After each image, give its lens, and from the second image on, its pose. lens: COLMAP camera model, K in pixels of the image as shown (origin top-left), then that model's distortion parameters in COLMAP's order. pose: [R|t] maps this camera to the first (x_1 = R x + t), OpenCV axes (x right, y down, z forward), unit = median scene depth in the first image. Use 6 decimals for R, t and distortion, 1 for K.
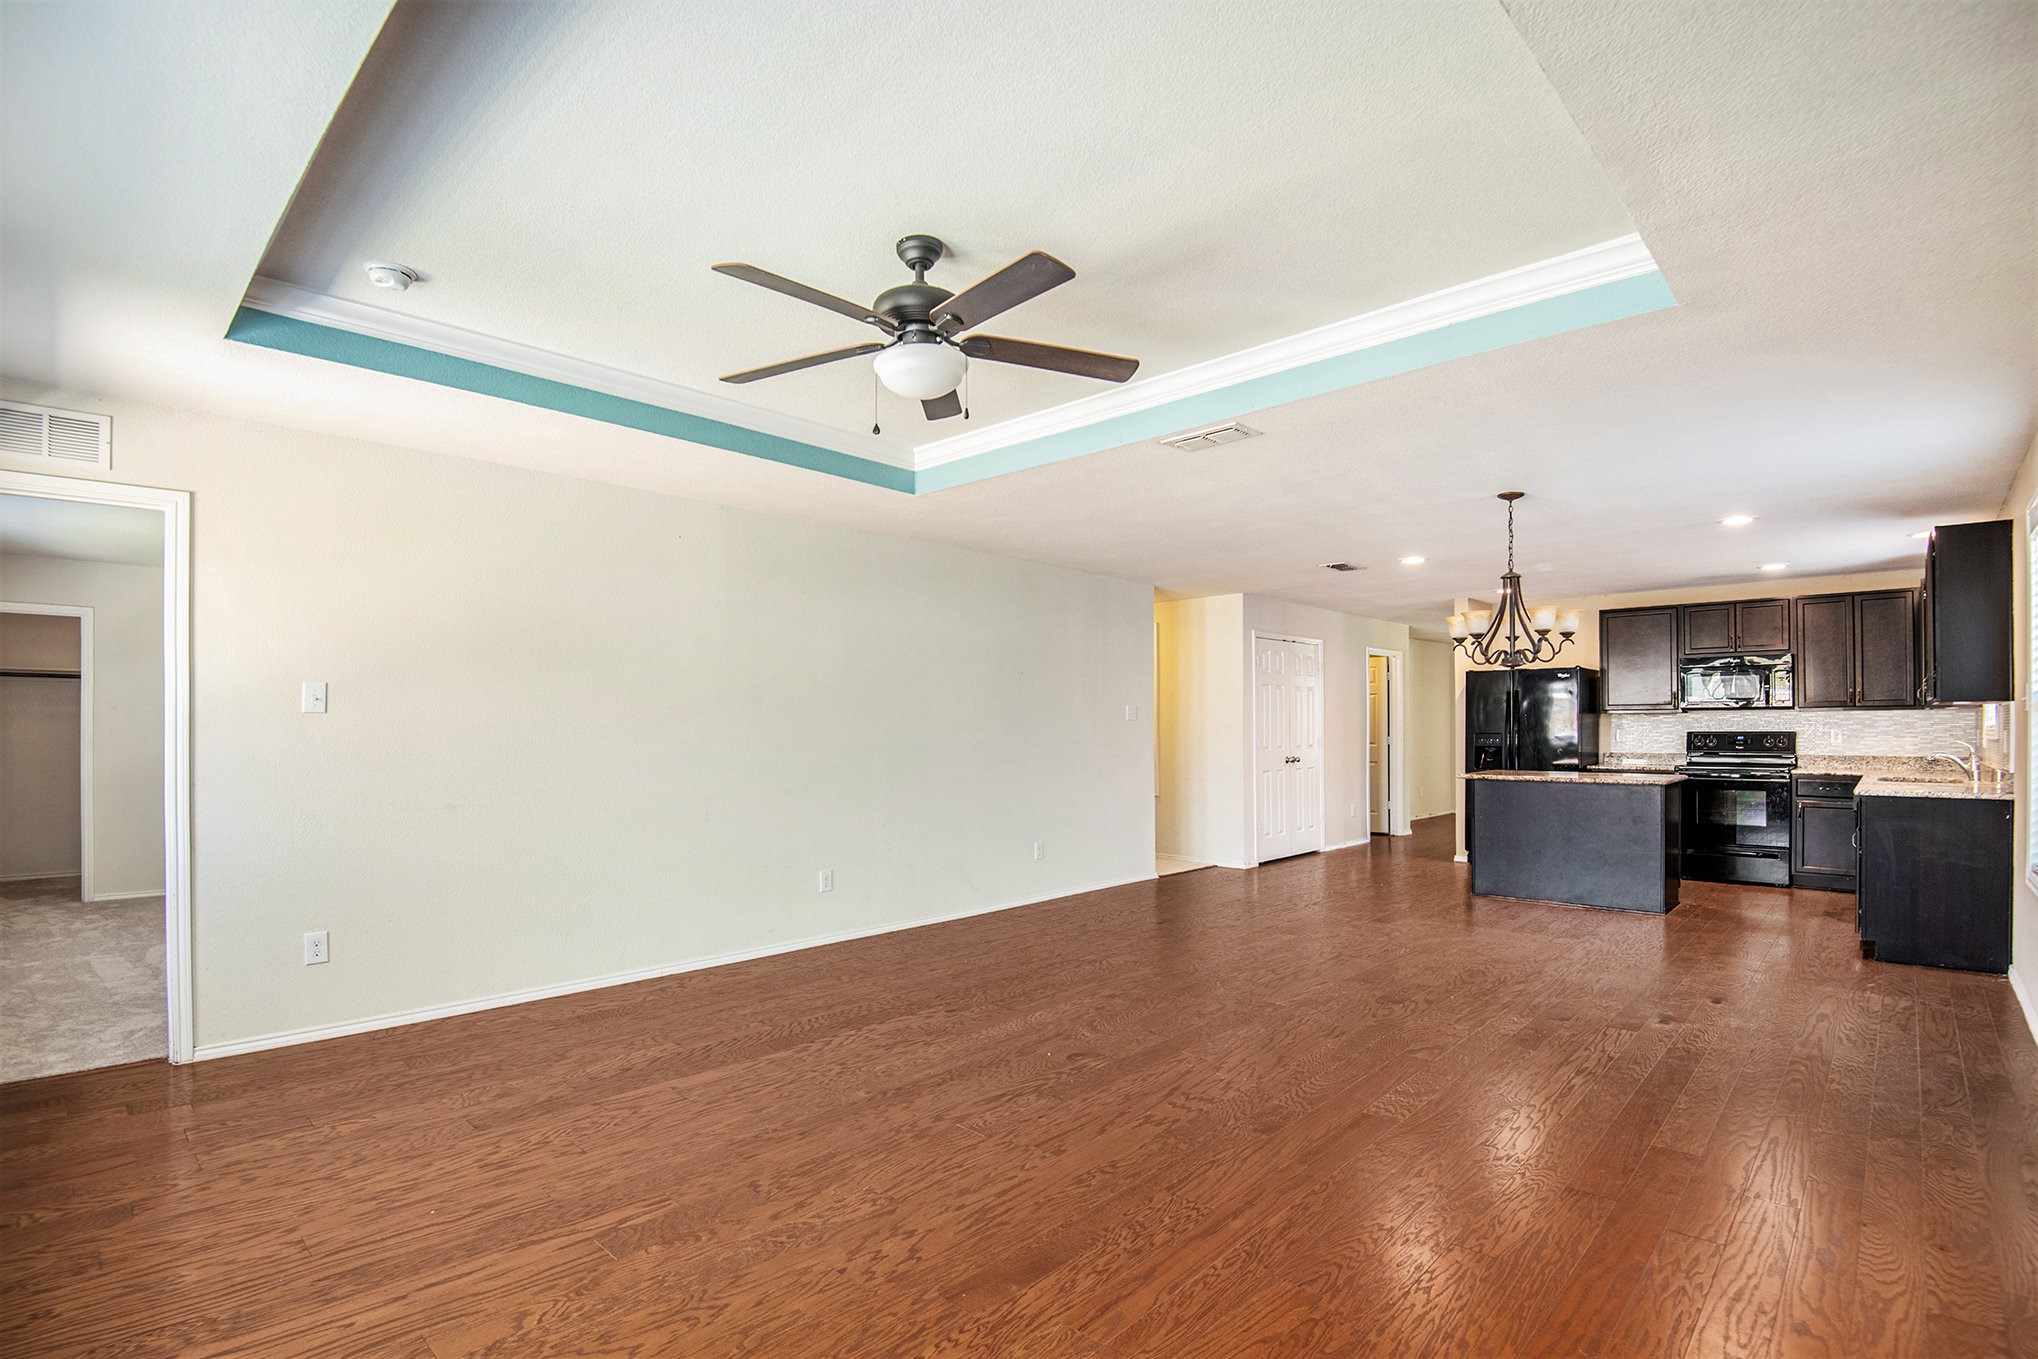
lens RADIAL K [[959.1, 0, 1023.4], [0, 959.1, 724.4], [0, 0, 1]] dist [0.001249, -0.027297]
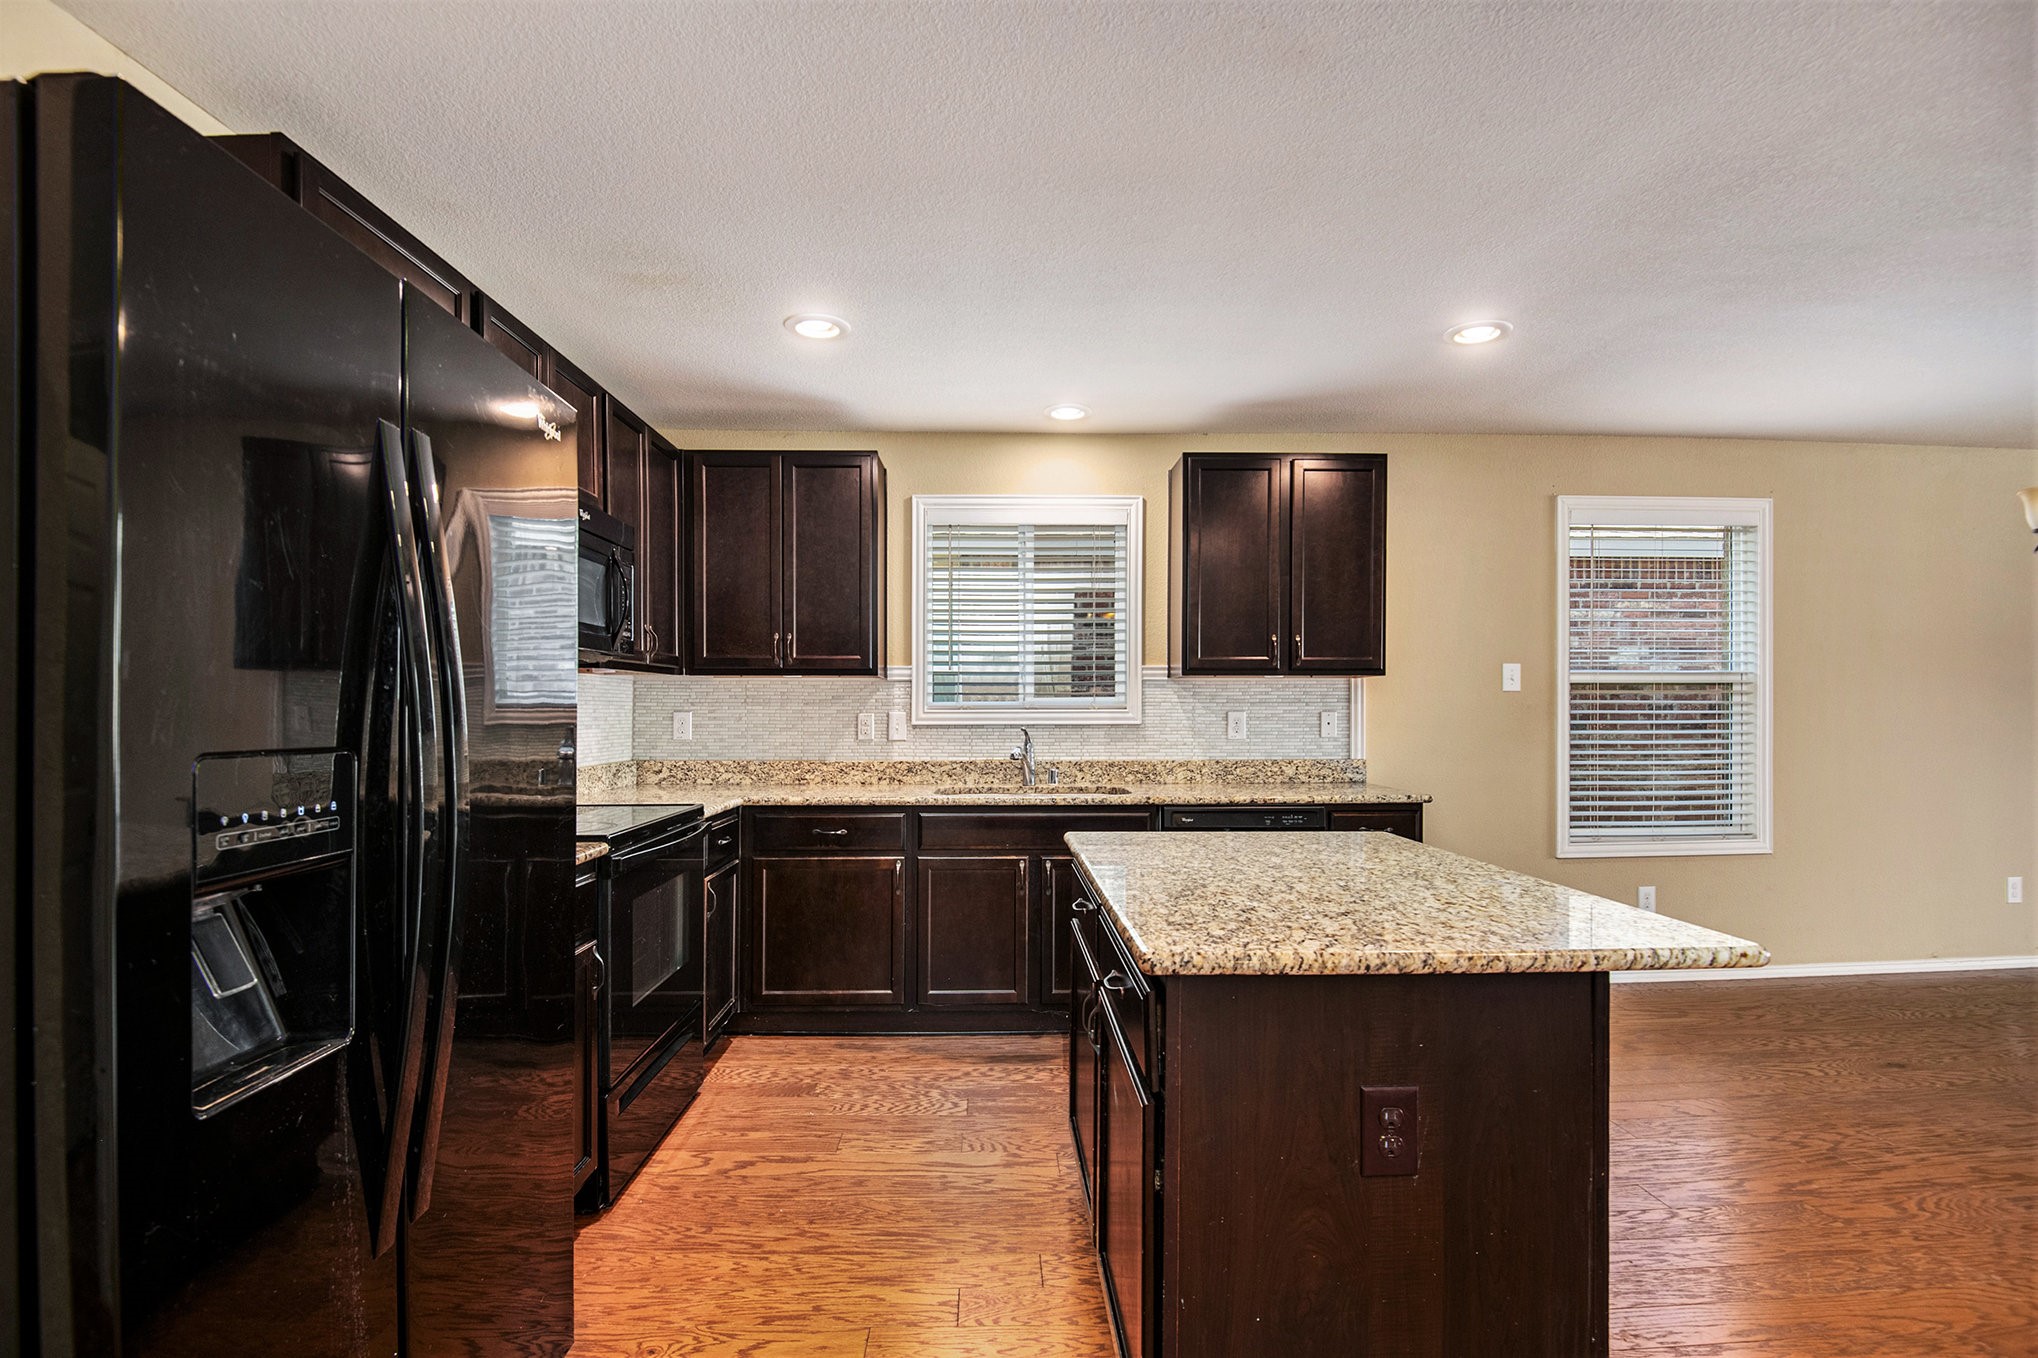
lens RADIAL K [[958.3, 0, 1007.1], [0, 958.3, 708.7], [0, 0, 1]] dist [-0.036191, -0.001729]
pose [[-0.697453, 0.004002, 0.716619, 0.413189], [-0.000543, 0.999981, -0.006112, 0.006860], [-0.716630, -0.004652, -0.697438, 1.197984]]
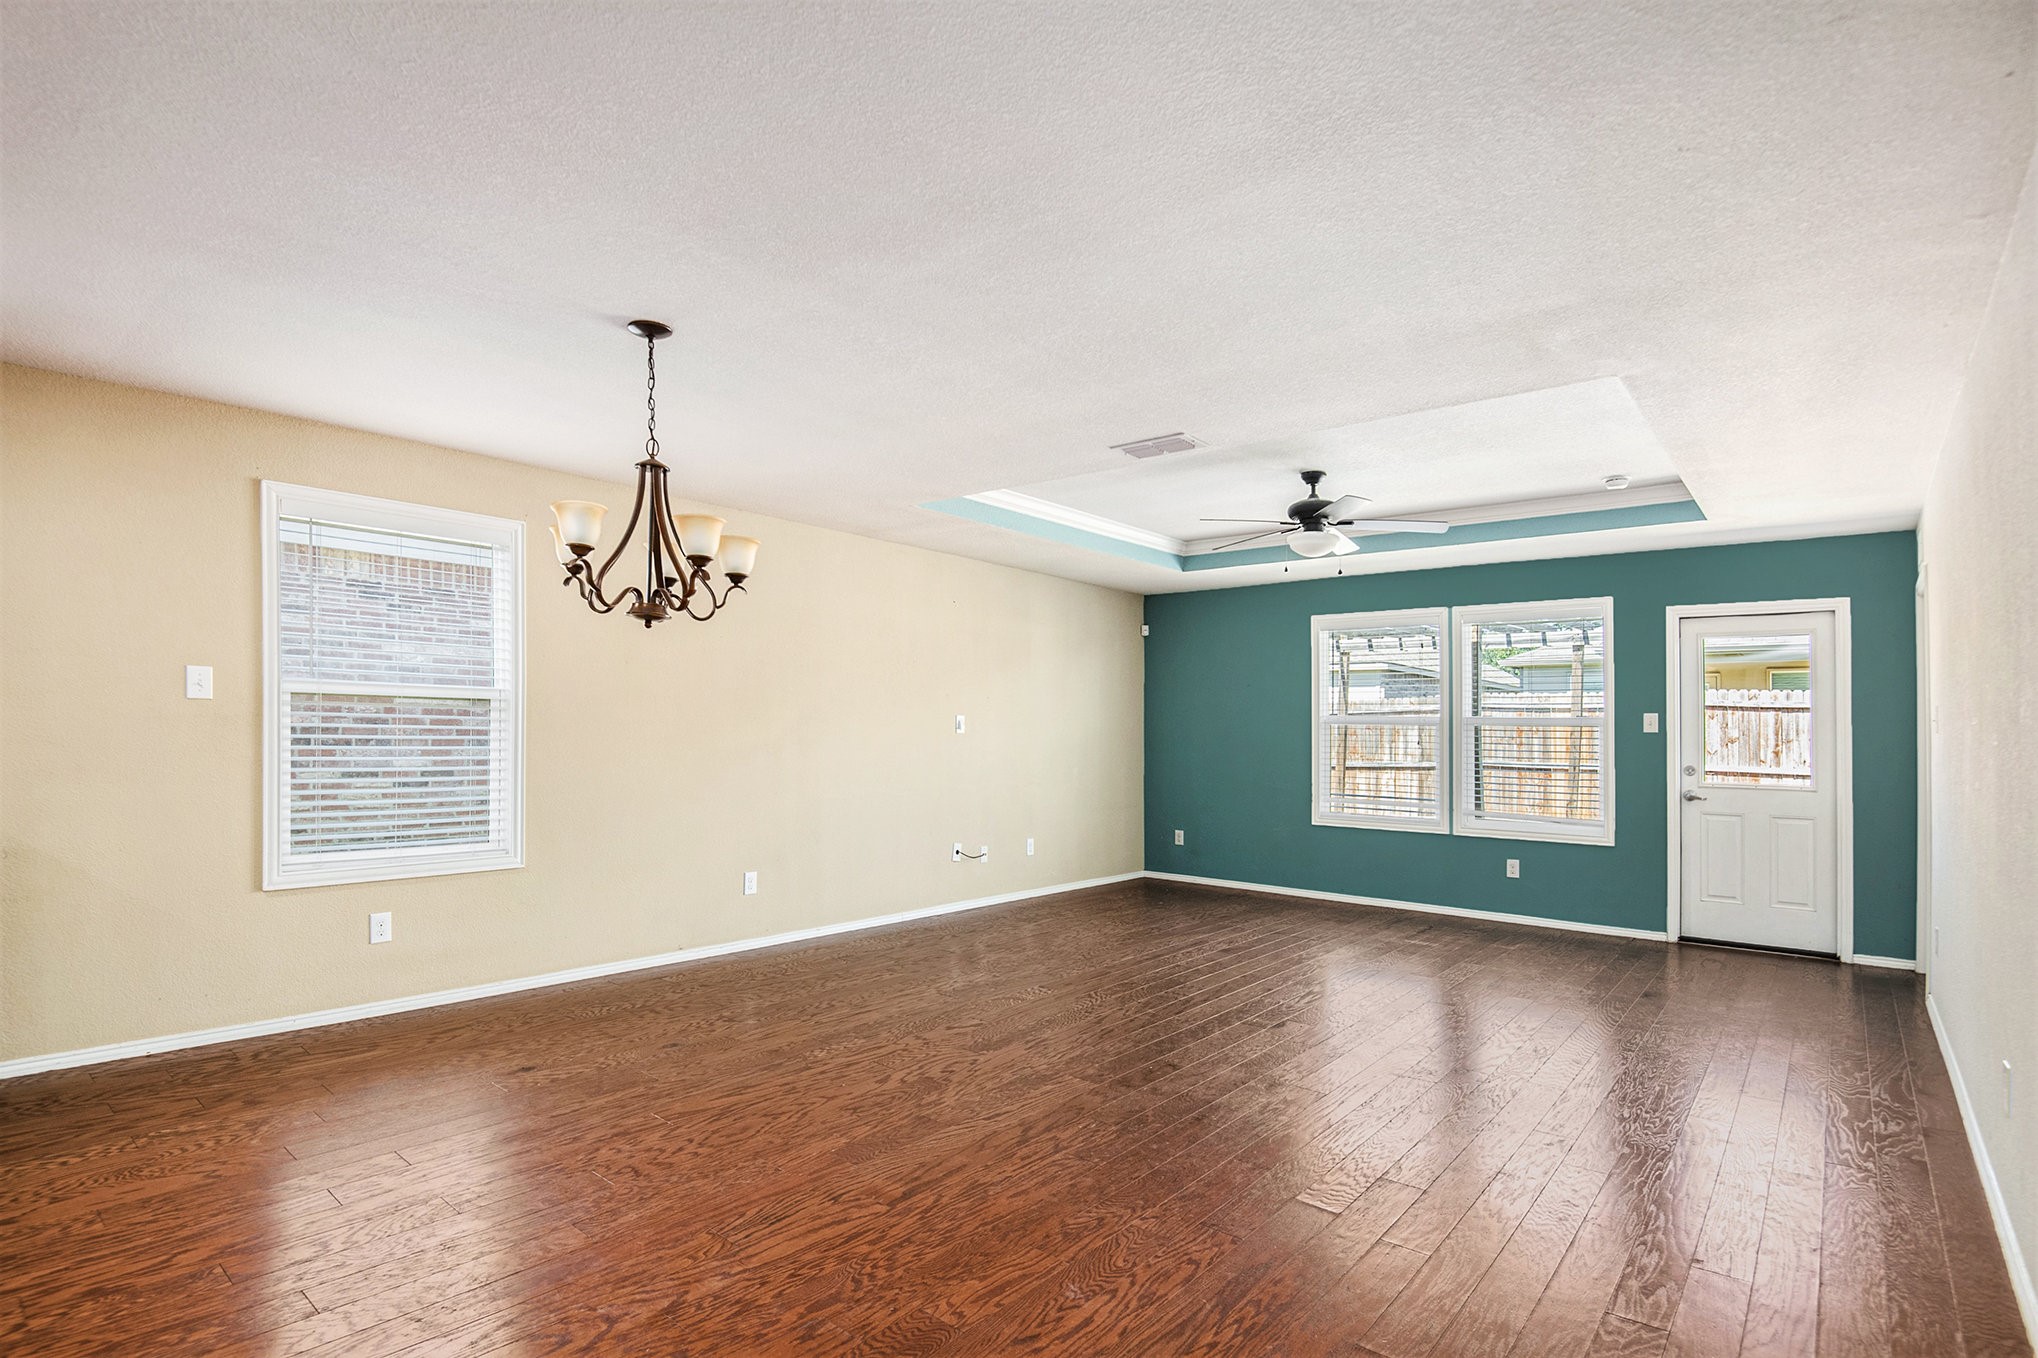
lens RADIAL K [[1001.5, 0, 1012.4], [0, 1001.5, 706.8], [0, 0, 1]] dist [0.000064, -0.028973]
pose [[-0.998588, -0.018954, -0.049634, 0.219833], [-0.017402, 0.999352, -0.031507, 0.005898], [0.050199, -0.030599, -0.998270, 1.101155]]
